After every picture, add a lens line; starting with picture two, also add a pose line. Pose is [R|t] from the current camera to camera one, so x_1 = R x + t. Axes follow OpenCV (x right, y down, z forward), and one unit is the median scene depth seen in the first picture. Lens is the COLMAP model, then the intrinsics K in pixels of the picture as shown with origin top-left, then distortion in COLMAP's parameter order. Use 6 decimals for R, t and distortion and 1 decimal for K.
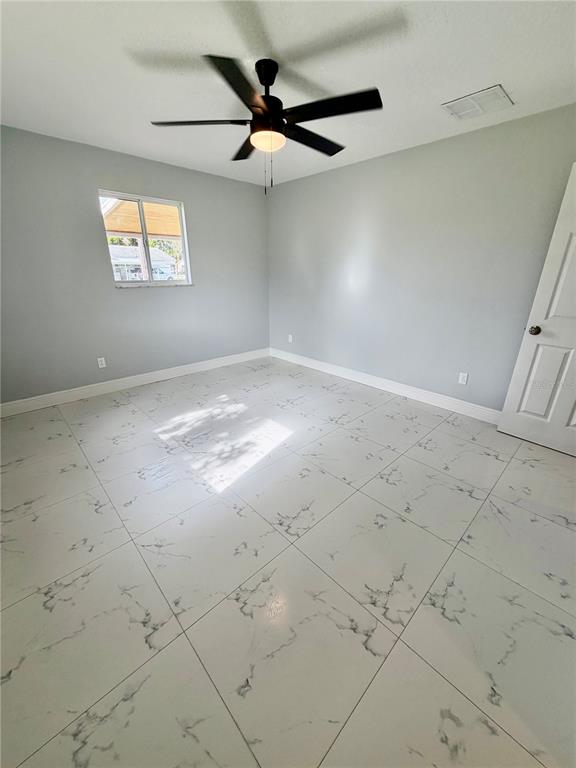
lens RADIAL K [[321.5, 0, 288.0], [0, 321.5, 384.0], [0, 0, 1]] dist [-0.000456, 0.000169]
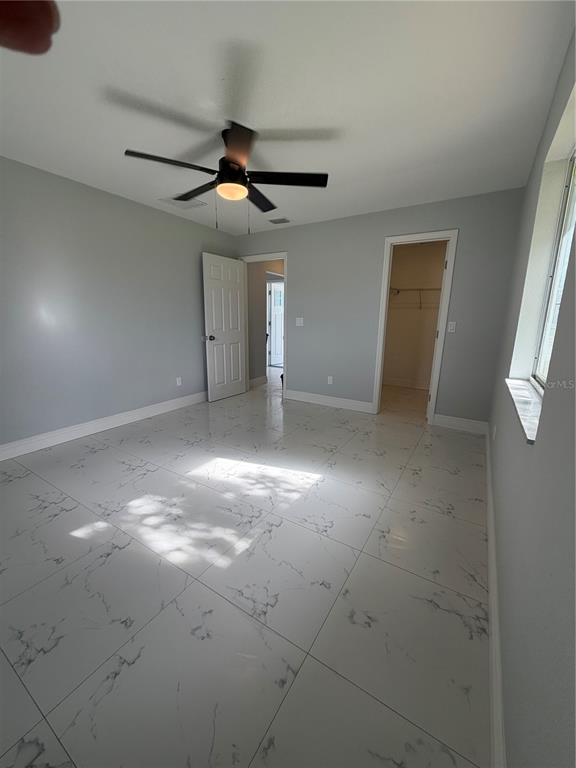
lens RADIAL K [[305.2, 0, 301.4], [0, 305.2, 381.3], [0, 0, 1]] dist [-0.002887, -0.000222]
pose [[-0.302274, -0.208221, 0.930201, -0.948321], [0.312074, 0.900454, 0.302972, -0.288724], [-0.900689, 0.381872, -0.207204, 0.922212]]
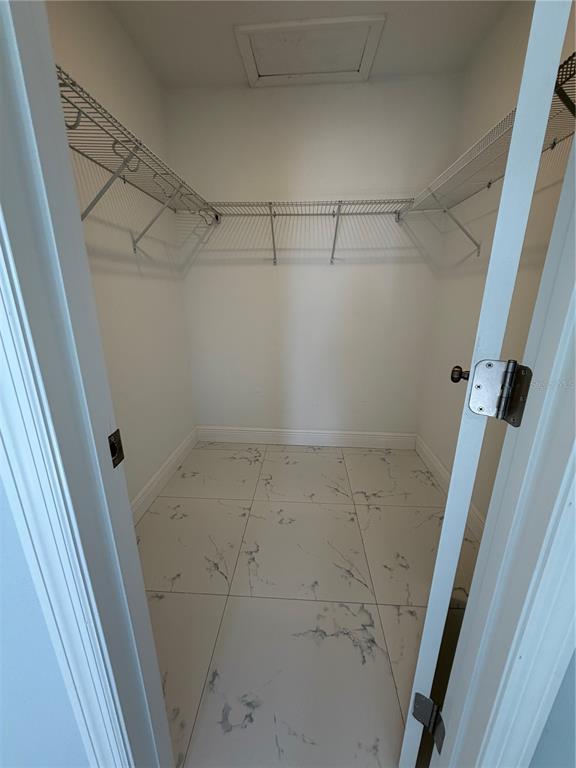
lens RADIAL K [[299.5, 0, 292.2], [0, 299.5, 380.0], [0, 0, 1]] dist [-0.001723, -0.000090]
pose [[-0.705988, -0.205802, 0.677663, -0.801888], [0.241815, 0.829299, 0.503775, -0.249140], [-0.665663, 0.519528, -0.535709, 0.824316]]
